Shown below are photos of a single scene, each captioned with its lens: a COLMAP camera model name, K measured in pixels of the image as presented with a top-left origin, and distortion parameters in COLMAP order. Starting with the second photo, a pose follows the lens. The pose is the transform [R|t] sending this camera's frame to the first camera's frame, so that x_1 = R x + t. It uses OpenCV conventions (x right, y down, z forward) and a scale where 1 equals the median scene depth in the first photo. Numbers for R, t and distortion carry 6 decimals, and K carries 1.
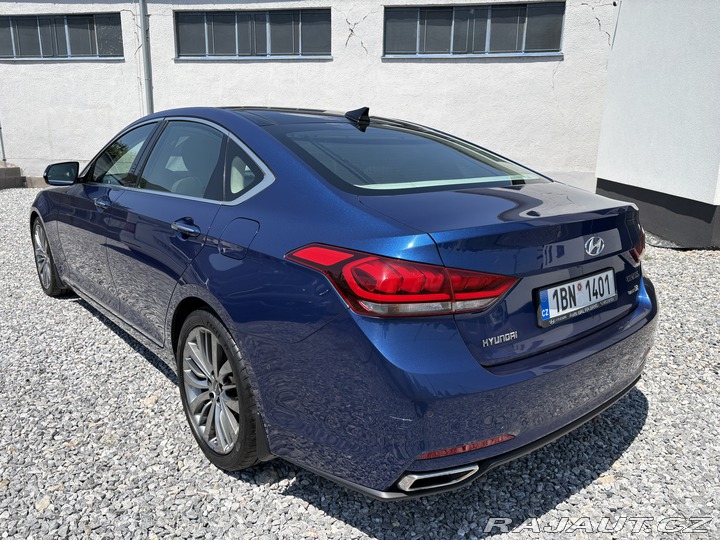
lens RADIAL K [[545.6, 0, 361.6], [0, 545.6, 270.5], [0, 0, 1]] dist [0.048916, -0.053694]
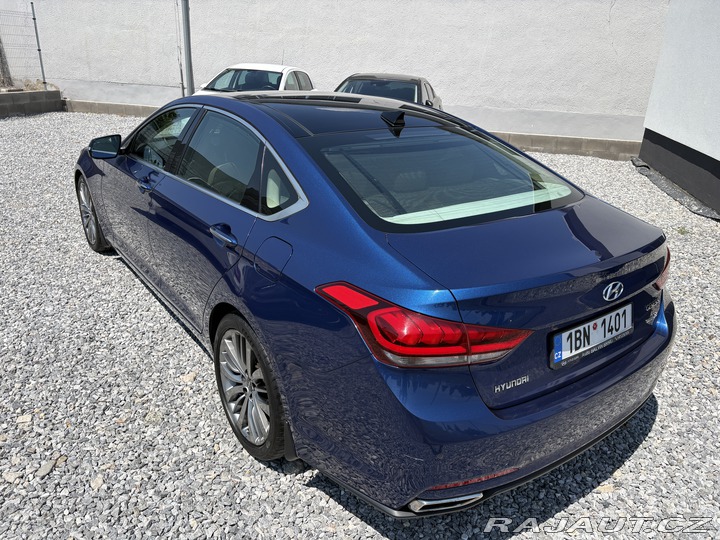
lens RADIAL K [[545.6, 0, 366.3], [0, 545.6, 264.6], [0, 0, 1]] dist [0.048916, -0.053694]
pose [[0.997596, 0.050872, -0.047058, 0.006116], [-0.044363, 0.990483, 0.130287, -0.179736], [0.053238, -0.127886, 0.990359, -0.036961]]
